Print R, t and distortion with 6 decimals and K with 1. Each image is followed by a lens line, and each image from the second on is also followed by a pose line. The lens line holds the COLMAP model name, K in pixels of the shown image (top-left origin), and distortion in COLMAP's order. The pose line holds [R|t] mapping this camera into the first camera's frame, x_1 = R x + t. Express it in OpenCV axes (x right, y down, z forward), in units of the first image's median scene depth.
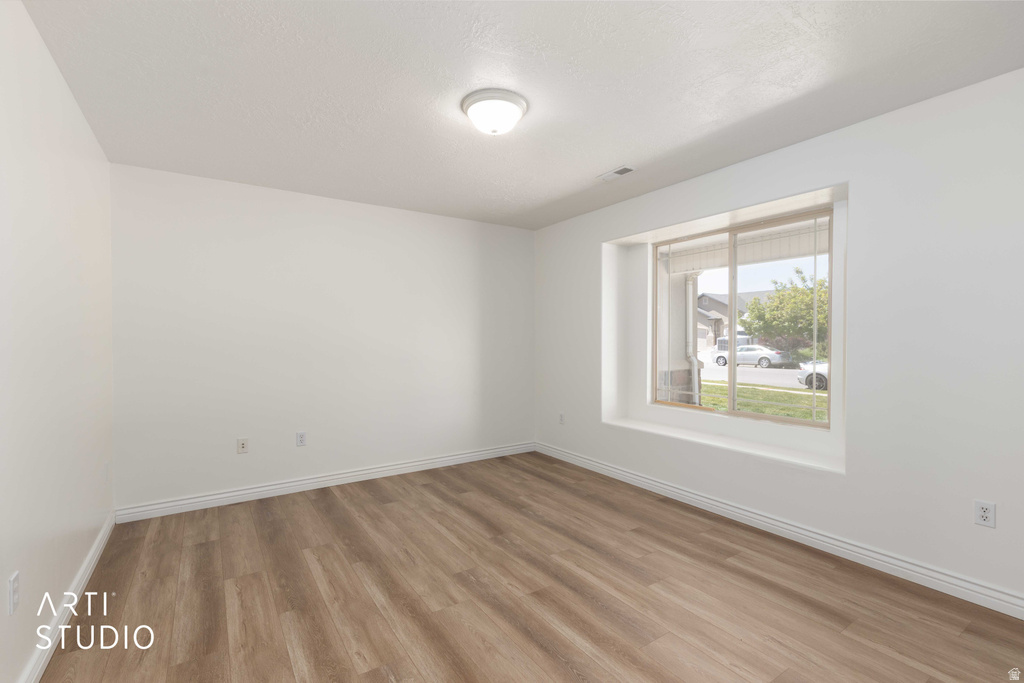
lens RADIAL K [[460.1, 0, 512.0], [0, 460.1, 341.5], [0, 0, 1]] dist [0.003971, 0.000422]
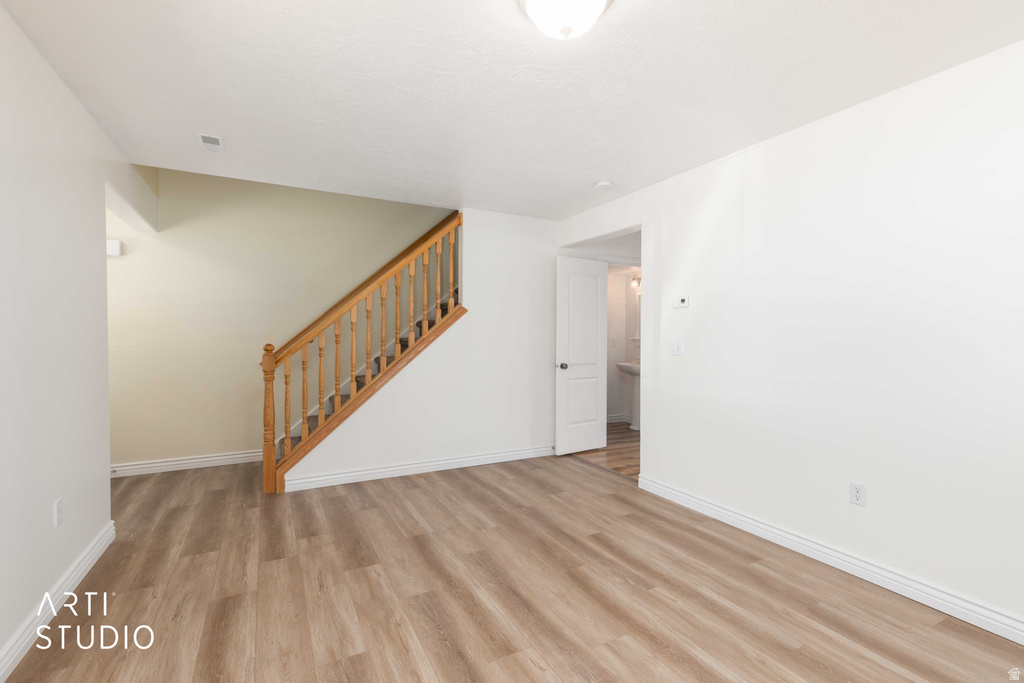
lens RADIAL K [[464.8, 0, 509.9], [0, 464.8, 334.3], [0, 0, 1]] dist [0.003436, 0.000216]
pose [[-0.994796, -0.001582, 0.101871, -0.029779], [-0.000774, 0.999968, 0.007977, -0.013599], [-0.101880, 0.007857, -0.994766, 1.847650]]
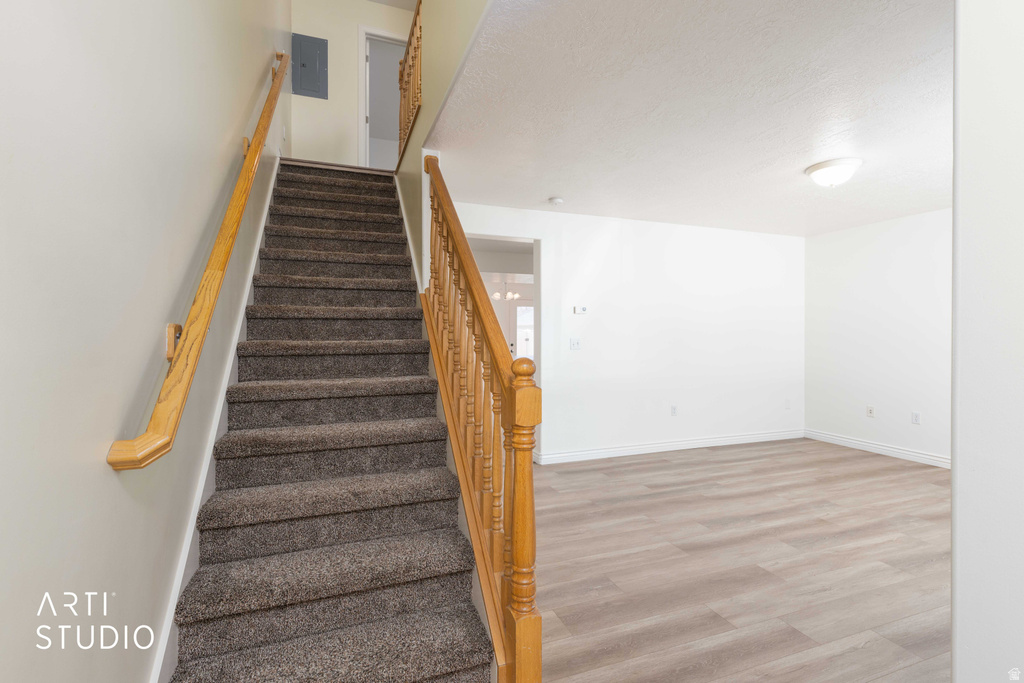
lens RADIAL K [[464.8, 0, 509.9], [0, 464.8, 334.3], [0, 0, 1]] dist [0.003436, 0.000216]
pose [[-0.227599, 0.003207, -0.973750, 1.660131], [-0.009750, 0.999937, 0.005572, -0.008610], [0.973706, 0.010763, -0.227553, 0.409403]]
